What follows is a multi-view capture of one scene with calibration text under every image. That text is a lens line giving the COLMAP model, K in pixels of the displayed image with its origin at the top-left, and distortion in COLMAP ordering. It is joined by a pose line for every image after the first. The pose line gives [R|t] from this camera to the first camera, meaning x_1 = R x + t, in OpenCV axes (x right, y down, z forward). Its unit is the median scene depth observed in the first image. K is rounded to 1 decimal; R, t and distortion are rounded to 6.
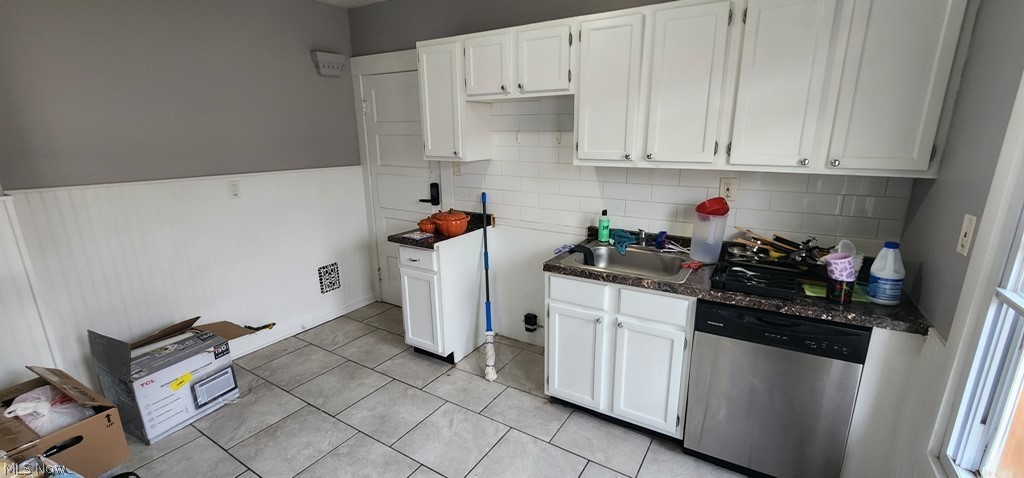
lens RADIAL K [[421.1, 0, 517.3], [0, 421.1, 245.5], [0, 0, 1]] dist [0.000505, -0.000682]
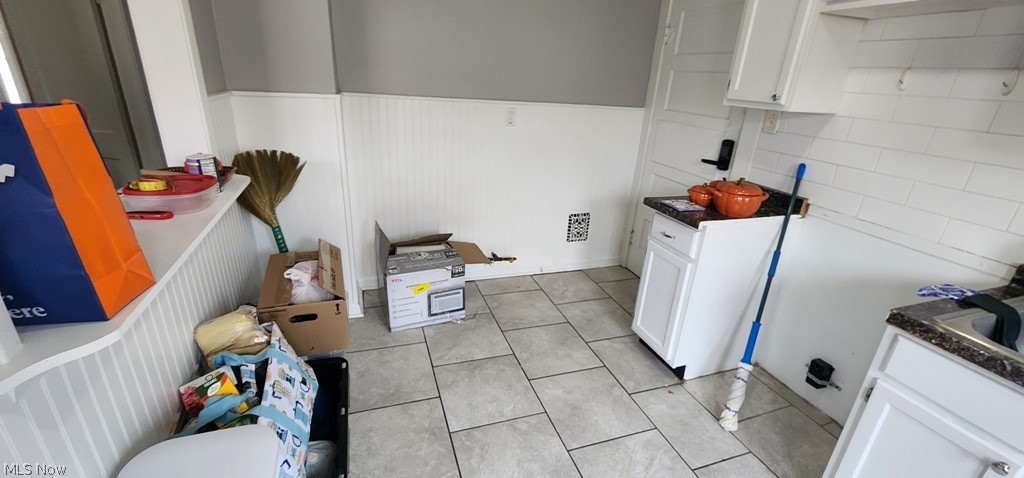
lens RADIAL K [[421.1, 0, 517.3], [0, 421.1, 245.5], [0, 0, 1]] dist [0.000505, -0.000682]
pose [[0.779982, 0.279818, -0.559760, -0.026141], [-0.222349, 0.960018, 0.170076, -0.016662], [0.584970, -0.008194, 0.811014, 0.219548]]
